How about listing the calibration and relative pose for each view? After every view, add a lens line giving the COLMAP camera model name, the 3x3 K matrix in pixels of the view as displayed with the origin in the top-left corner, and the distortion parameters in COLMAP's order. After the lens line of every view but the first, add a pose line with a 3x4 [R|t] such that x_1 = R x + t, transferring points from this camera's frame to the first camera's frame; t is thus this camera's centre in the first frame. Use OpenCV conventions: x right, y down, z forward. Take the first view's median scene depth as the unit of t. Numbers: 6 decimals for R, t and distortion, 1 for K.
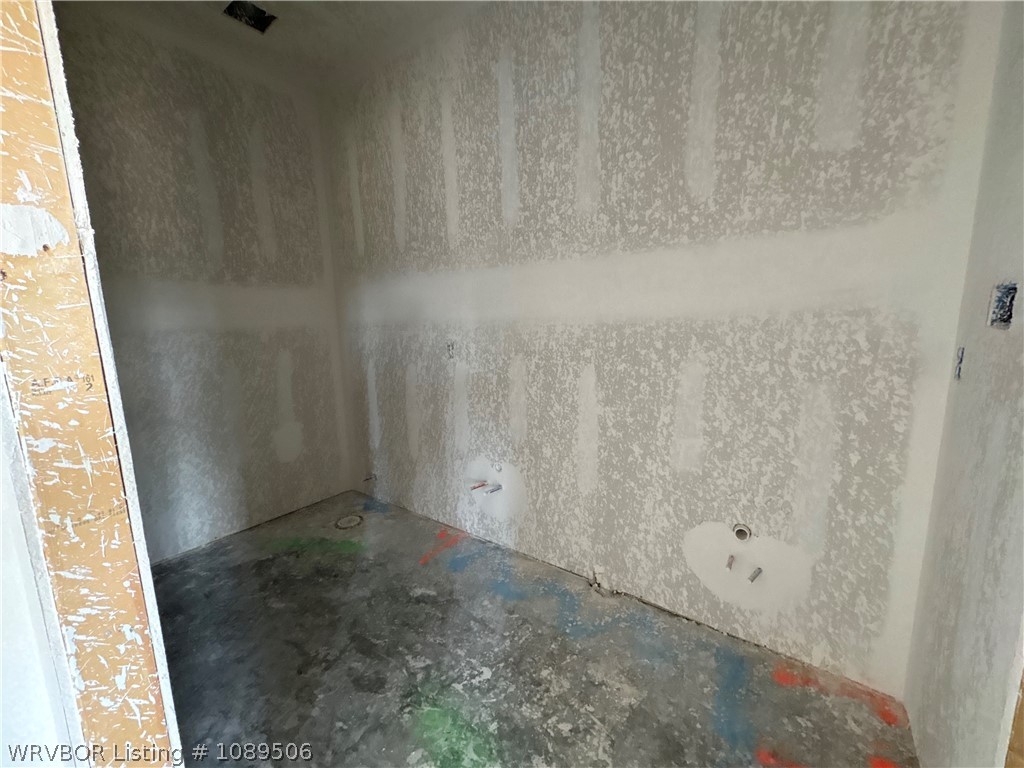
lens RADIAL K [[408.2, 0, 512.9], [0, 408.2, 385.1], [0, 0, 1]] dist [0.001882, -0.000208]
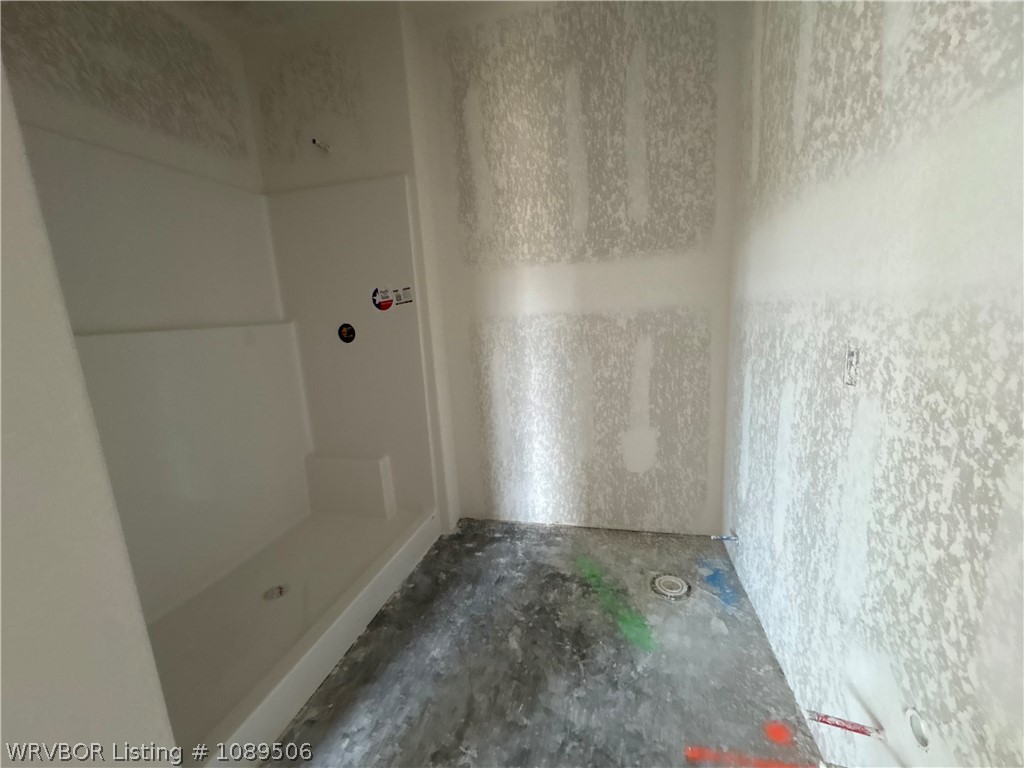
lens RADIAL K [[408.2, 0, 511.9], [0, 408.2, 384.3], [0, 0, 1]] dist [0.001882, -0.000208]
pose [[0.371965, 0.161234, -0.914137, 0.098905], [-0.090699, 0.986400, 0.137074, -0.093301], [0.923805, 0.031924, 0.381530, 0.538960]]
